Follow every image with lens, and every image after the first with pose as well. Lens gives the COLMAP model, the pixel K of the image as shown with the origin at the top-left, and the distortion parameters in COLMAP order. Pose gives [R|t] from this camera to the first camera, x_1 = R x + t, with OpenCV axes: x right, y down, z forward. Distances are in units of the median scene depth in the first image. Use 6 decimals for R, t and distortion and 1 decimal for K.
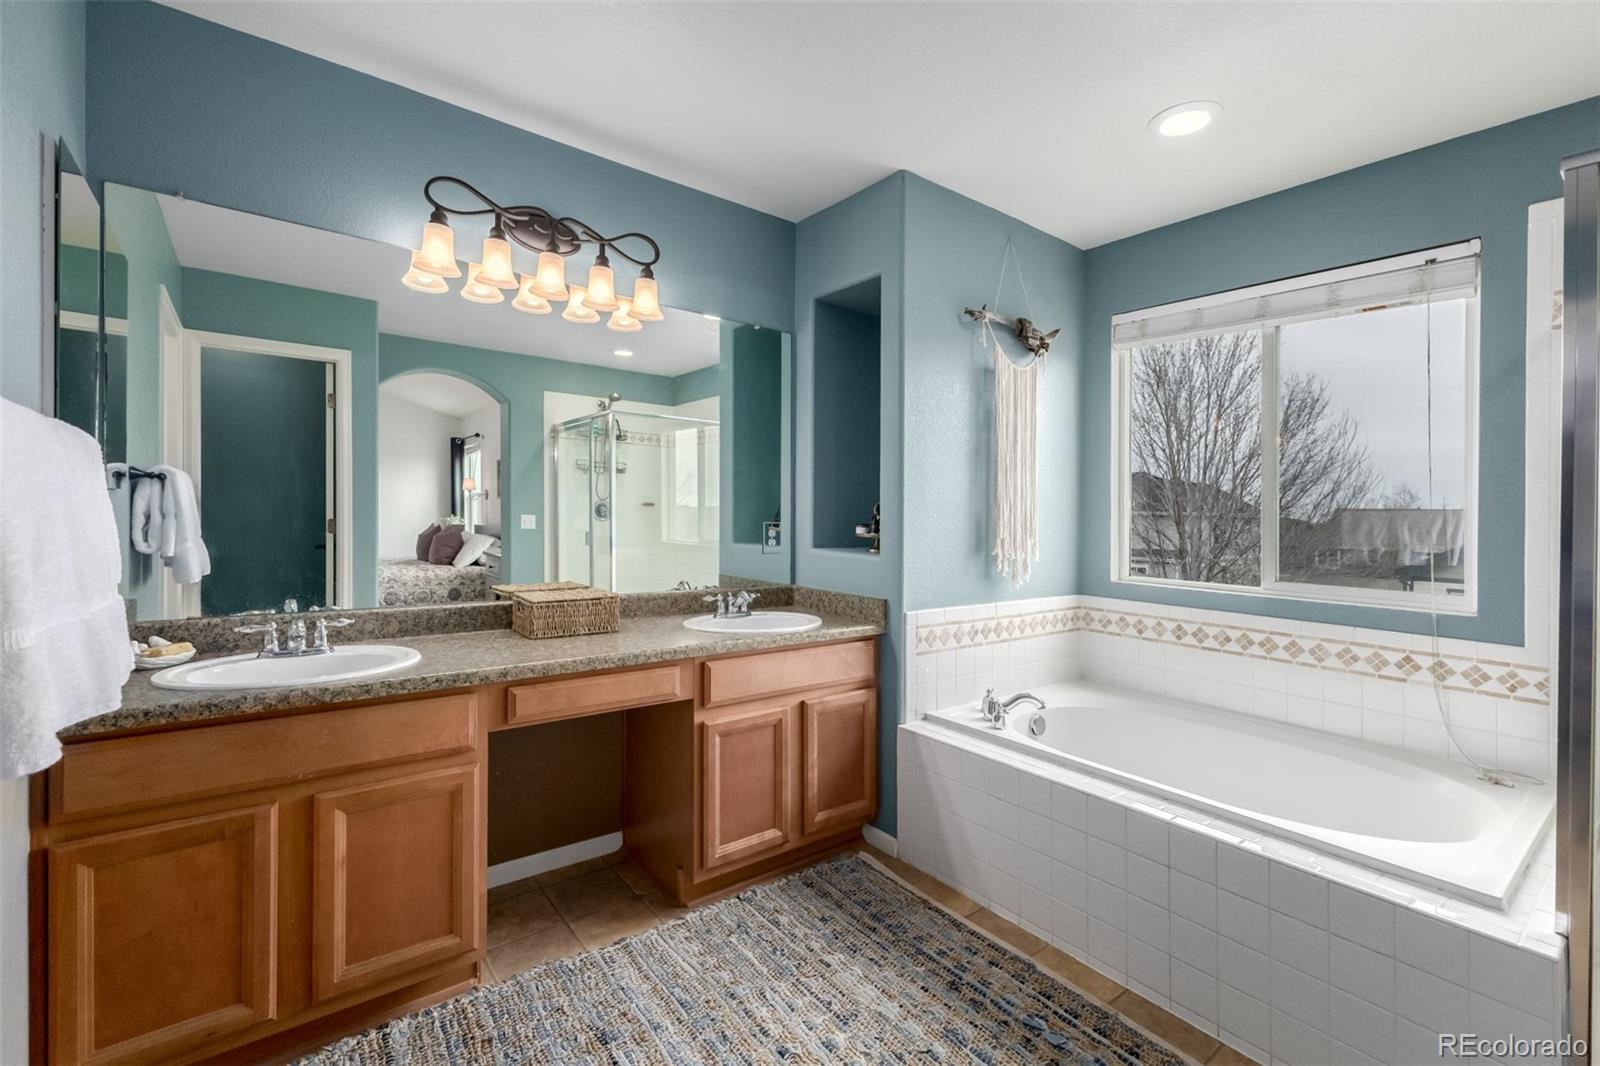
lens RADIAL K [[705.2, 0, 823.9], [0, 705.2, 527.3], [0, 0, 1]] dist [-0.000620, -0.000003]
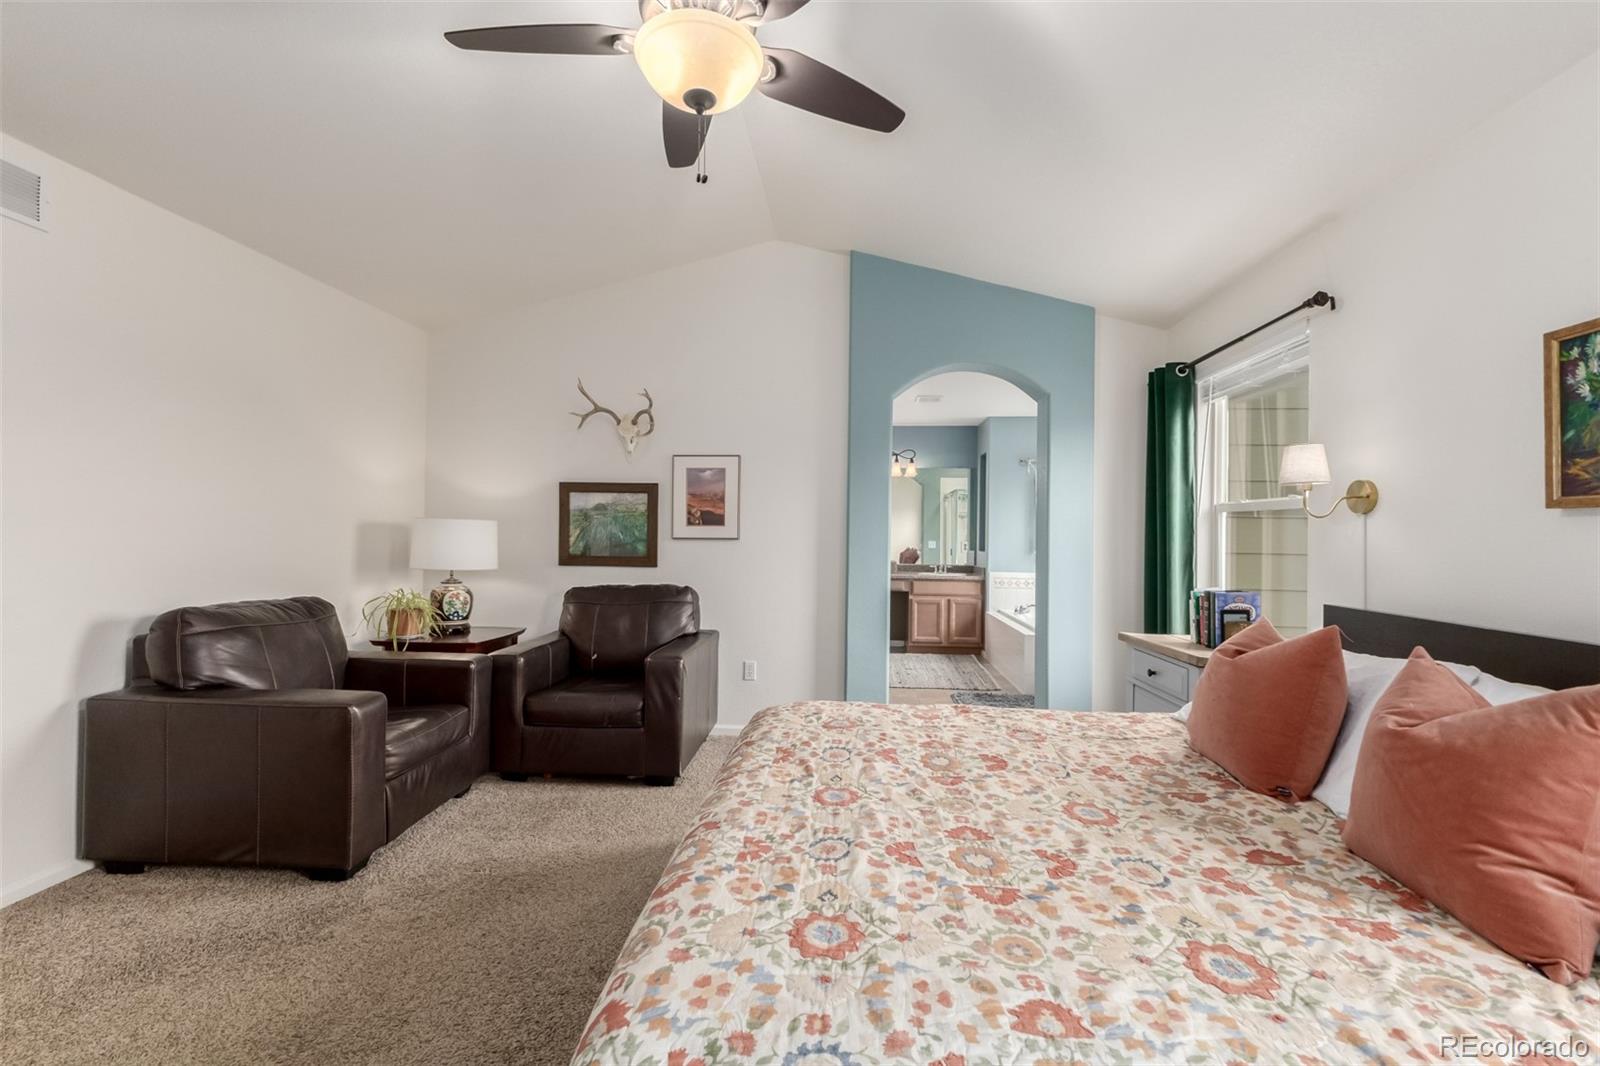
lens RADIAL K [[693.4, 0, 801.7], [0, 693.4, 528.8], [0, 0, 1]] dist [0.009747, -0.000403]
pose [[0.734002, -0.019257, -0.678874, 1.591207], [-0.007643, 0.999300, -0.036610, 0.059196], [0.679104, 0.032061, 0.733342, -1.698704]]
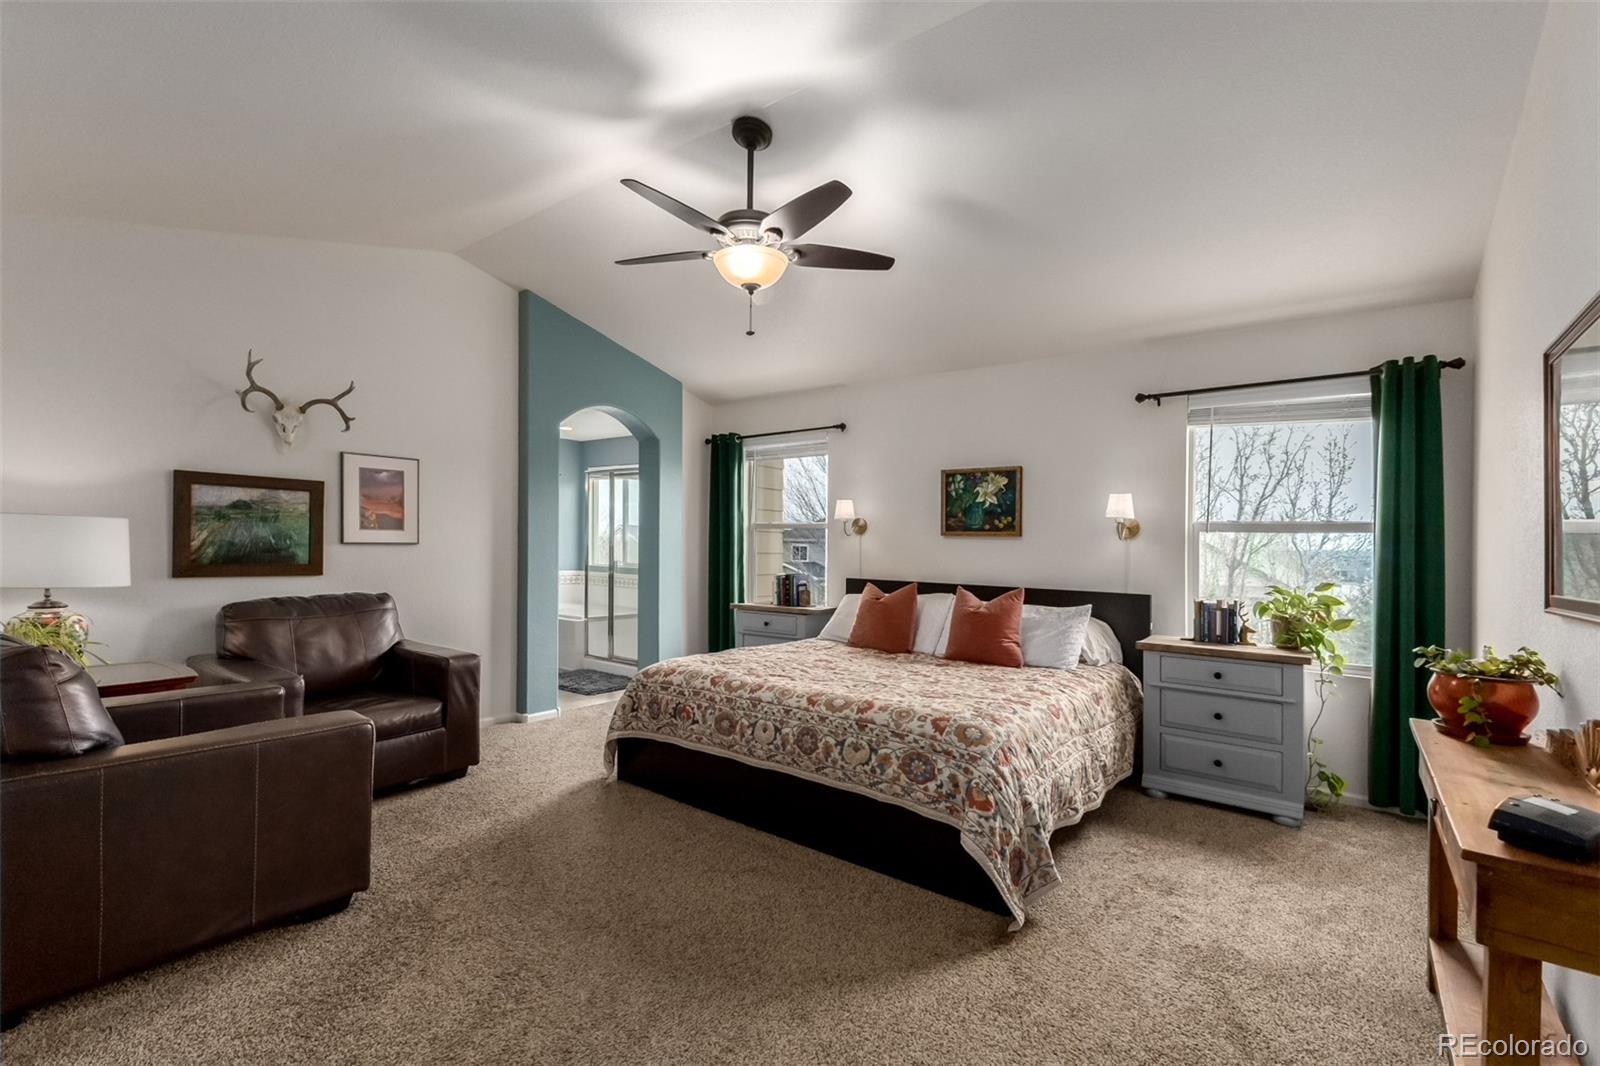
lens RADIAL K [[704.9, 0, 808.4], [0, 704.9, 538.9], [0, 0, 1]] dist [0.000393, -0.000437]
pose [[0.970812, -0.001235, 0.239840, 0.797928], [0.006408, 0.999763, -0.020787, 0.052850], [-0.239758, 0.021717, 0.970590, -2.492755]]
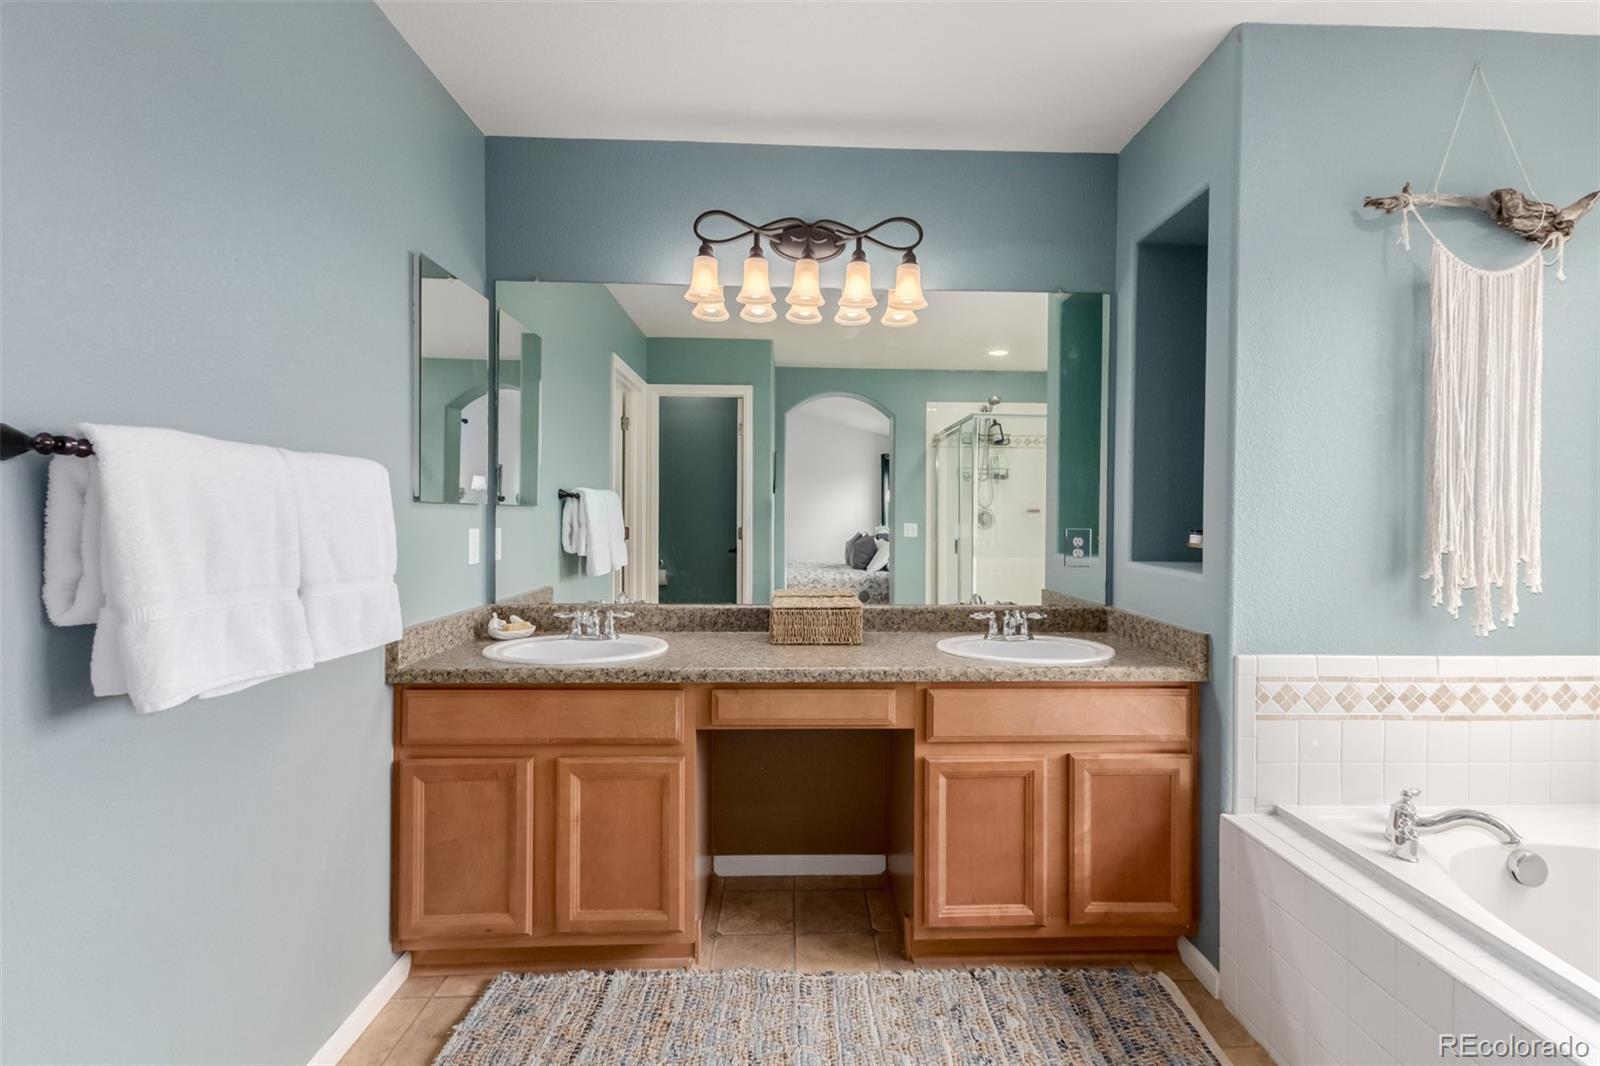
lens RADIAL K [[704.9, 0, 808.4], [0, 704.9, 538.9], [0, 0, 1]] dist [0.000393, -0.000437]
pose [[0.798006, 0.005109, -0.602627, 0.216824], [-0.002257, 0.999982, 0.005489, 0.001269], [0.602645, -0.003020, 0.798004, 0.200413]]
